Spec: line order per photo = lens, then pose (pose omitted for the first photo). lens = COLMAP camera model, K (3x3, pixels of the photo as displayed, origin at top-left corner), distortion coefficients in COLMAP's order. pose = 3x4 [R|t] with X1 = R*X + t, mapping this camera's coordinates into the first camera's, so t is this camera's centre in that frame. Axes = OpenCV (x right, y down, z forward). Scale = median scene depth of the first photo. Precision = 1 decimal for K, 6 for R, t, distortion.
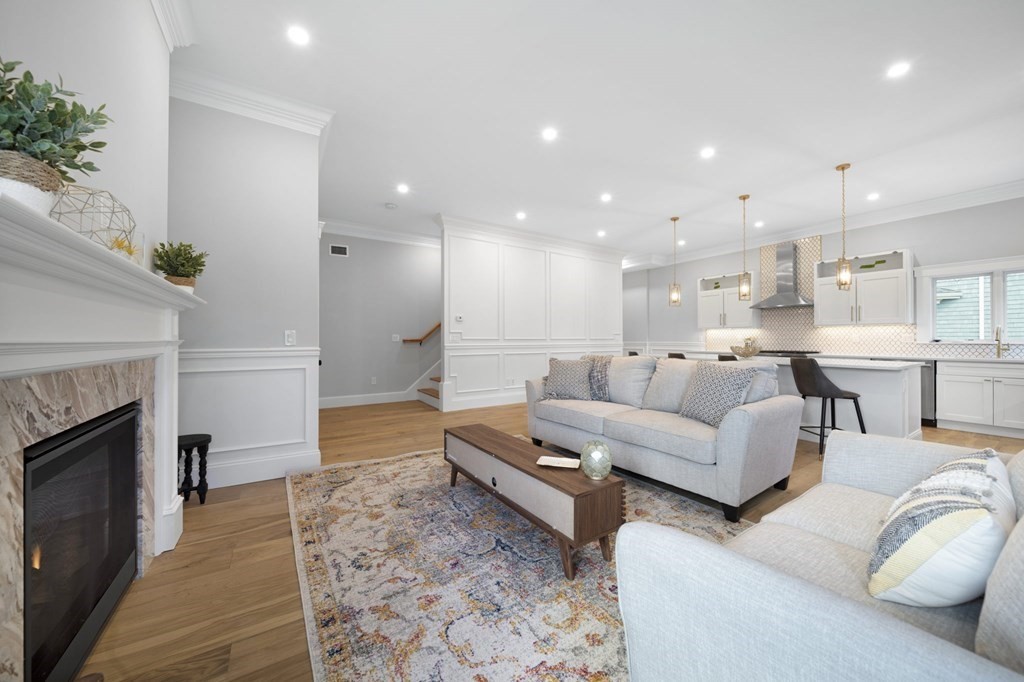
lens RADIAL K [[364.6, 0, 507.4], [0, 364.6, 338.1], [0, 0, 1]] dist [-0.003051, -0.000906]
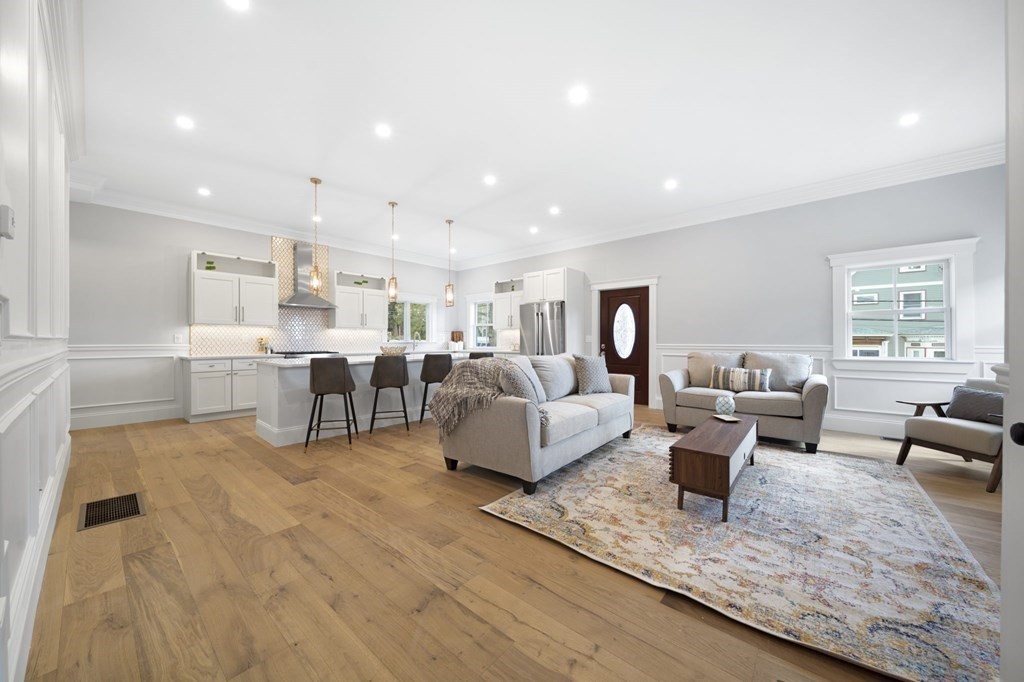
lens RADIAL K [[364.6, 0, 512.2], [0, 364.6, 337.3], [0, 0, 1]] dist [-0.003051, -0.000906]
pose [[-0.292744, 0.007966, 0.956158, -0.540397], [-0.003262, 0.999951, -0.009330, 0.006044], [-0.956185, -0.005850, -0.292704, 1.163076]]
